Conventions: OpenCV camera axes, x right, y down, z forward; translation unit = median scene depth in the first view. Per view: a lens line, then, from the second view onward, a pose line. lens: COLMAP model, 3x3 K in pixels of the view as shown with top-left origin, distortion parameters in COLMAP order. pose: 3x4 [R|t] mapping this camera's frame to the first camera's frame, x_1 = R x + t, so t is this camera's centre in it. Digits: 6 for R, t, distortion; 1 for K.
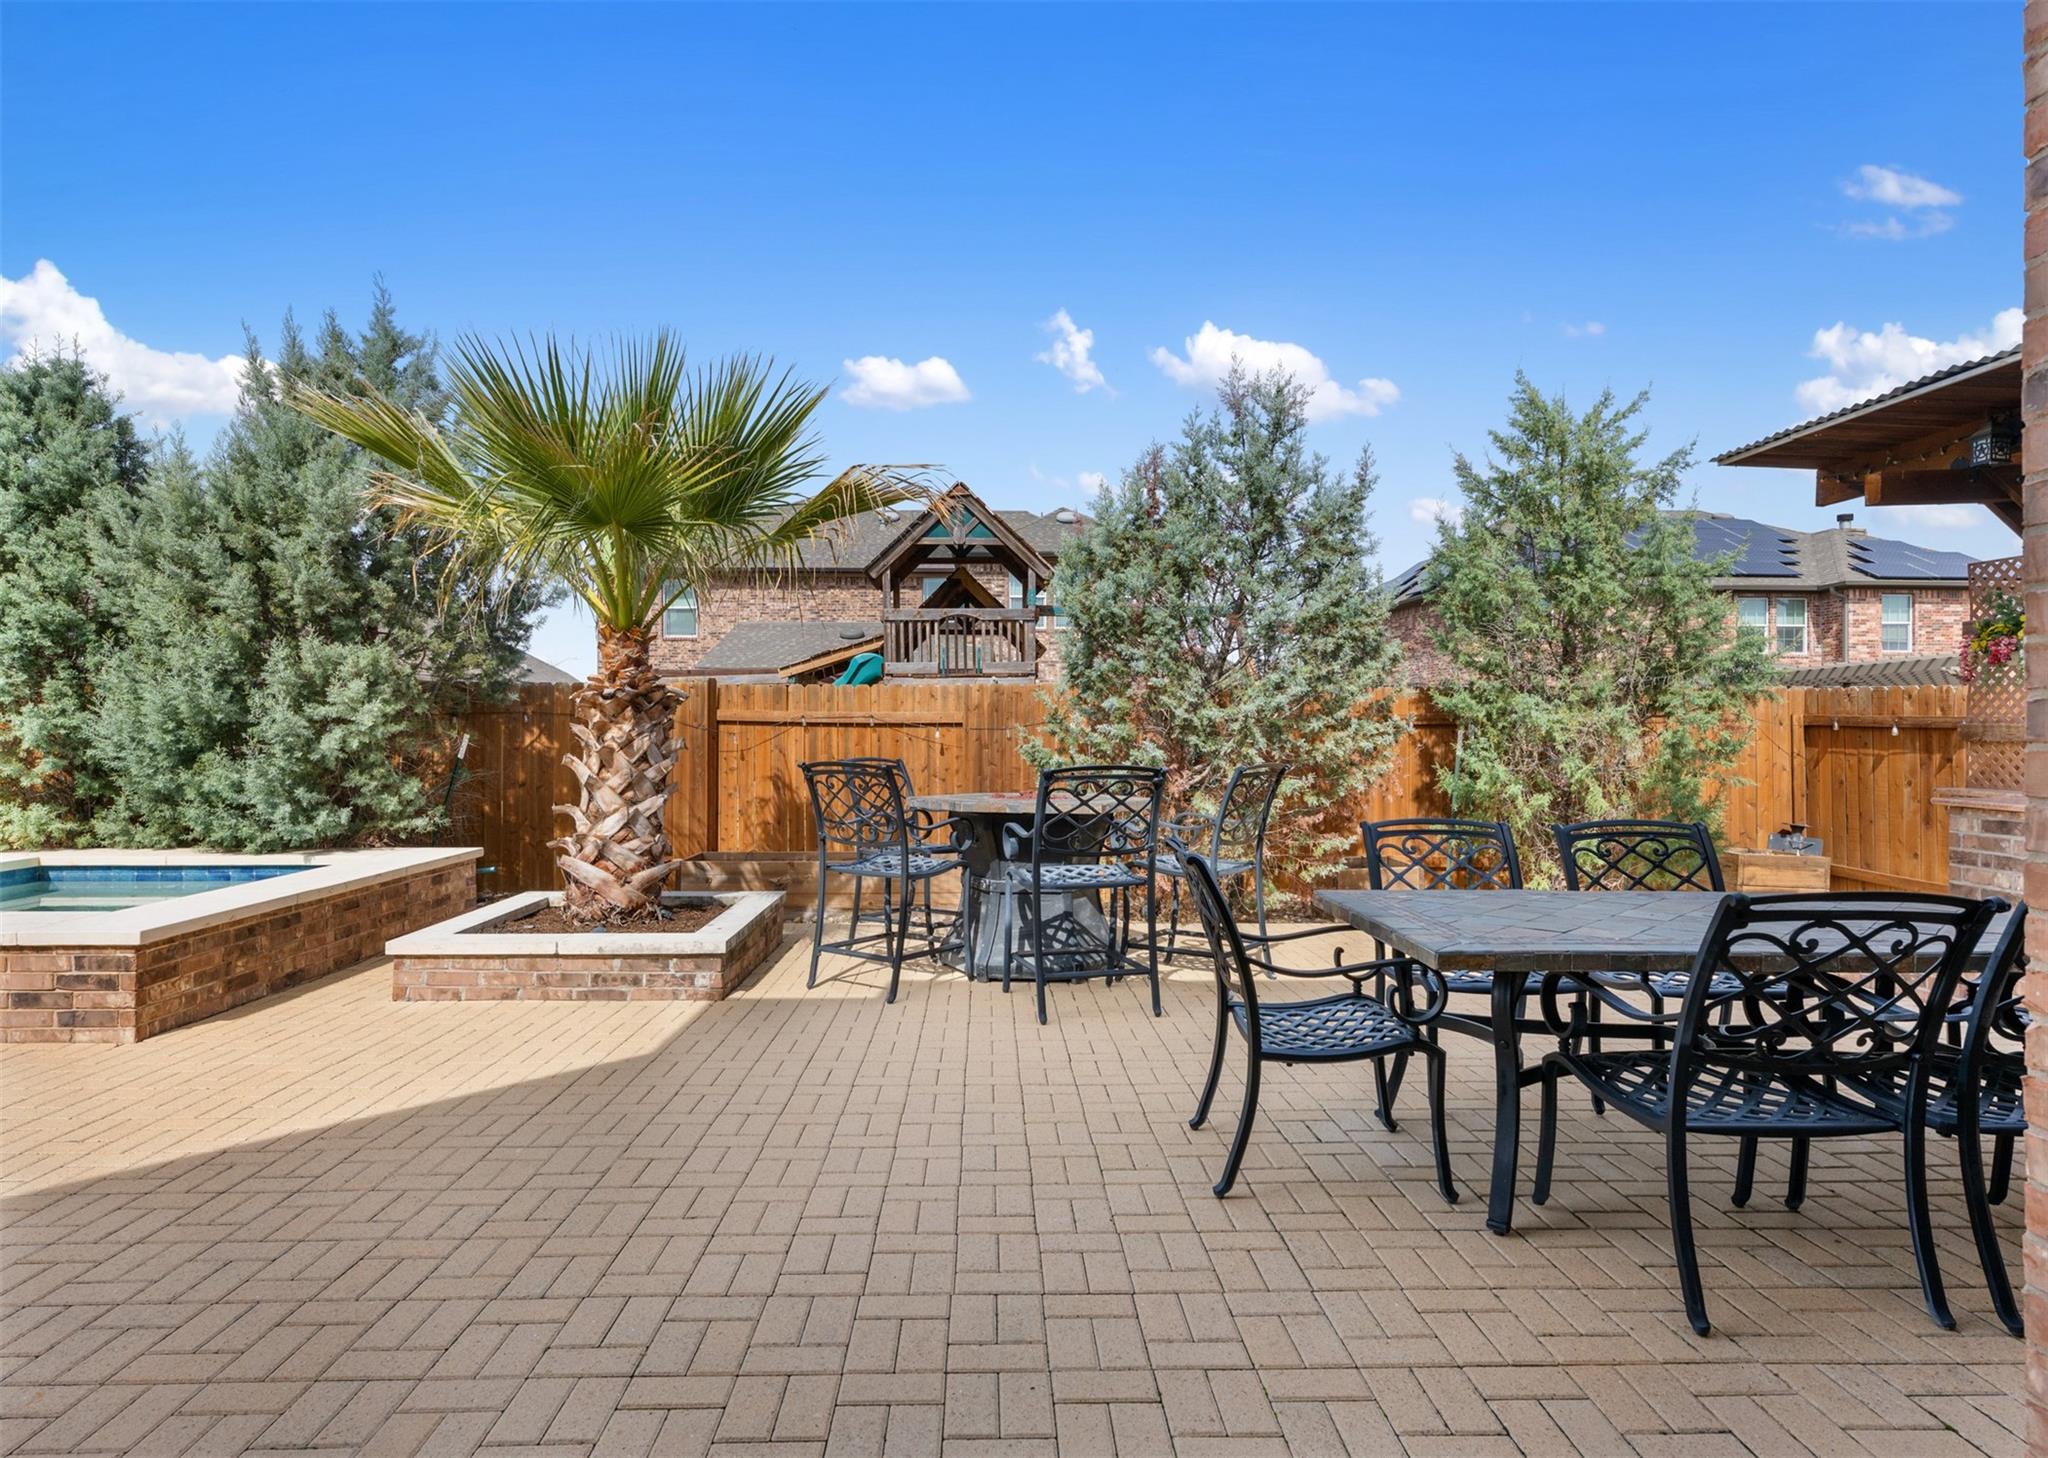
lens RADIAL K [[1061.4, 0, 1016.2], [0, 1061.4, 732.8], [0, 0, 1]] dist [-0.003247, -0.000457]
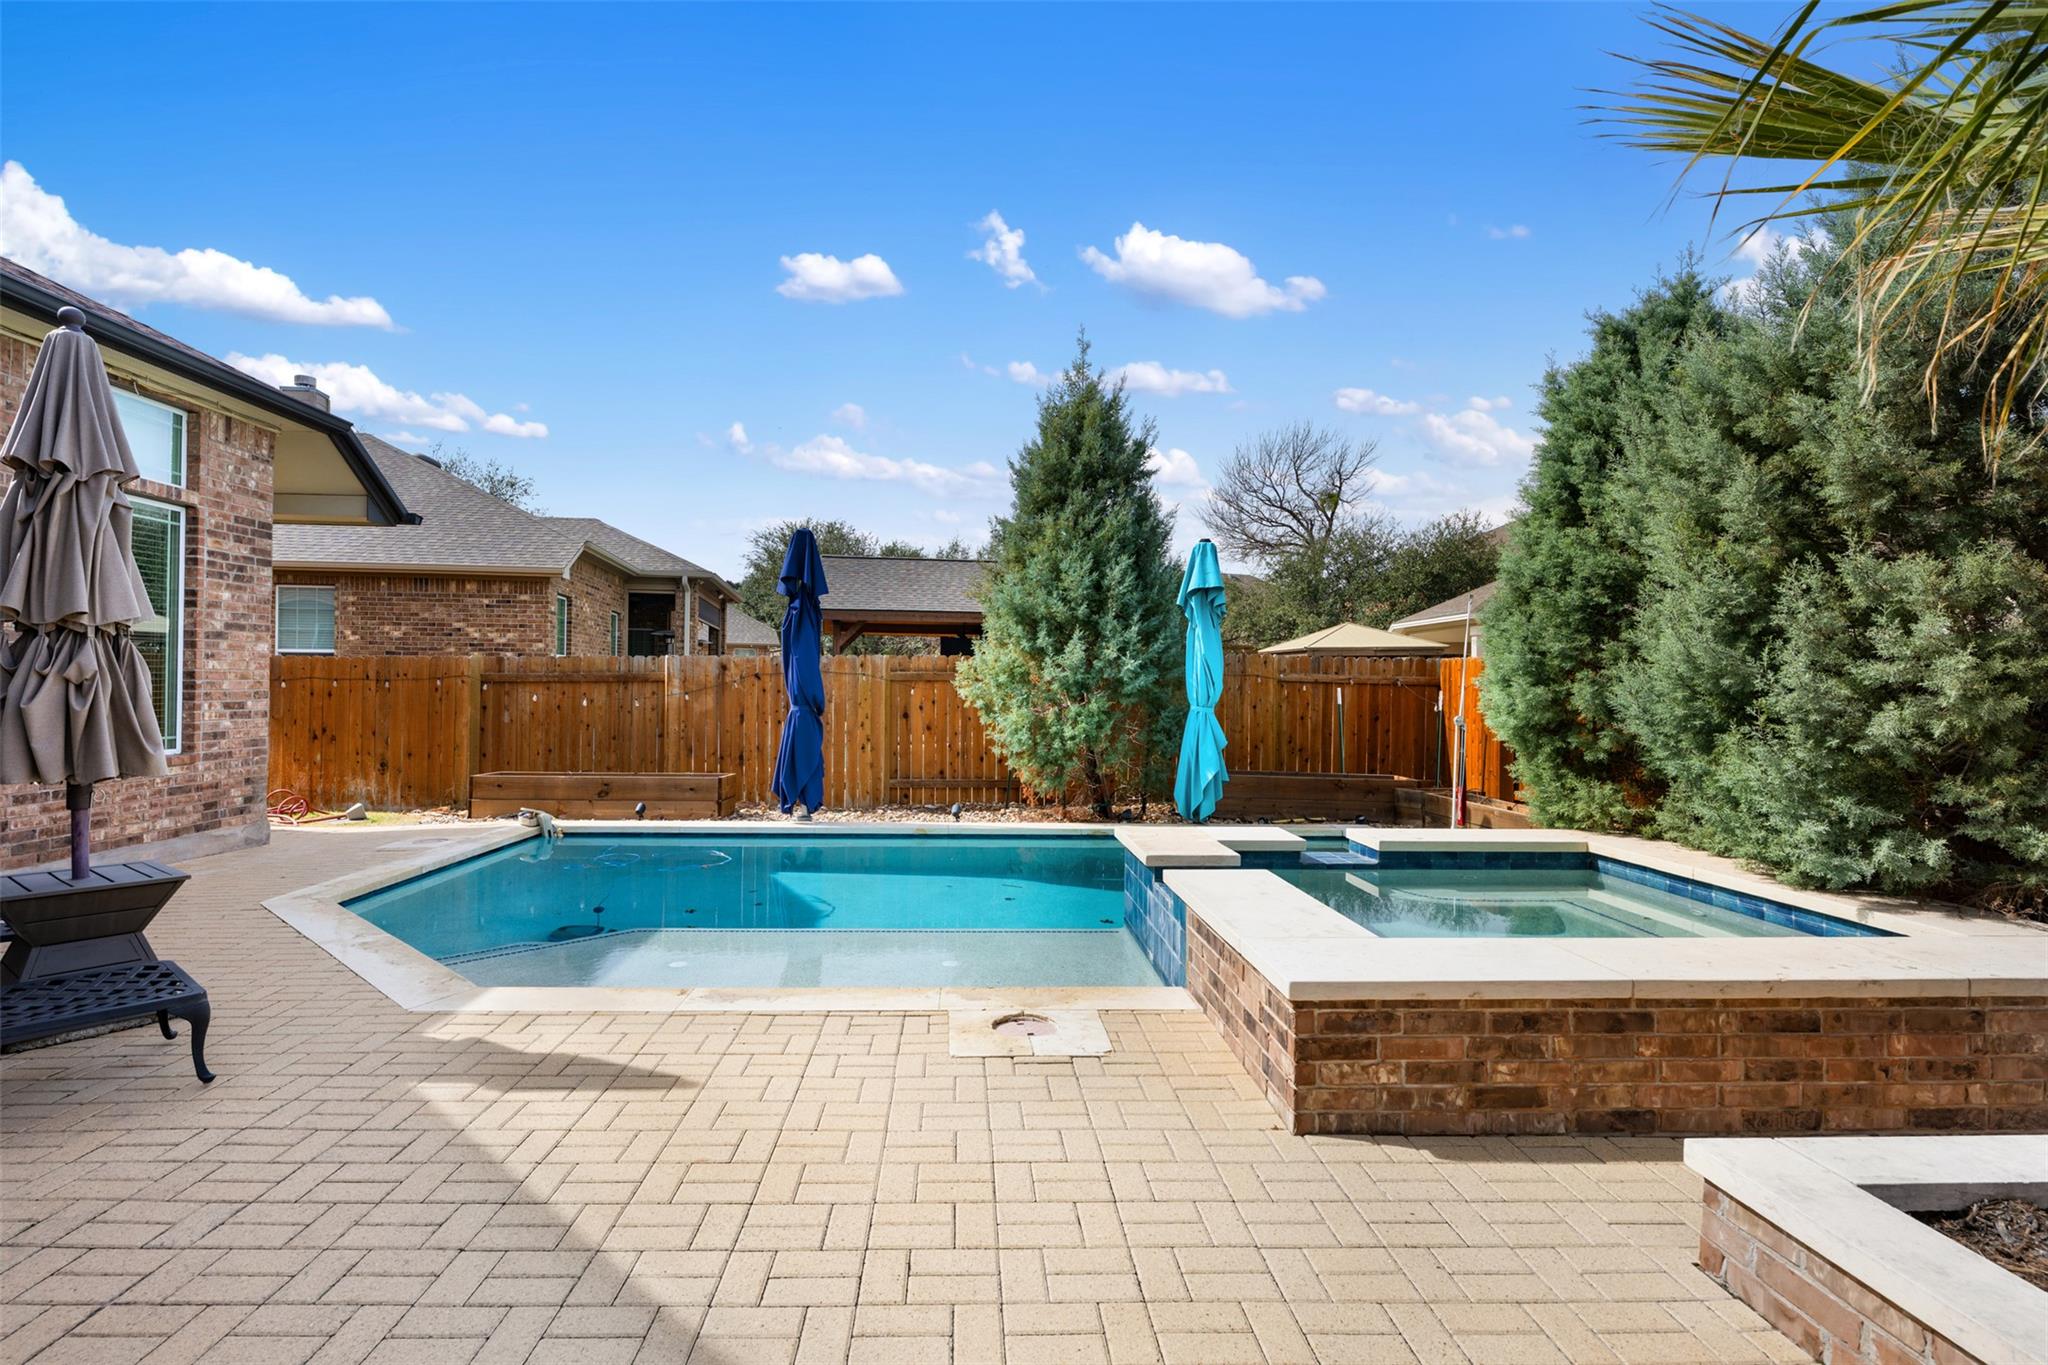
lens RADIAL K [[977.8, 0, 995.8], [0, 977.8, 688.0], [0, 0, 1]] dist [-0.004494, -0.000849]
pose [[0.010951, 0.000611, -0.999940, -0.111975], [-0.018640, 0.999826, 0.000407, -0.002817], [0.999766, 0.018634, 0.010961, 0.499441]]
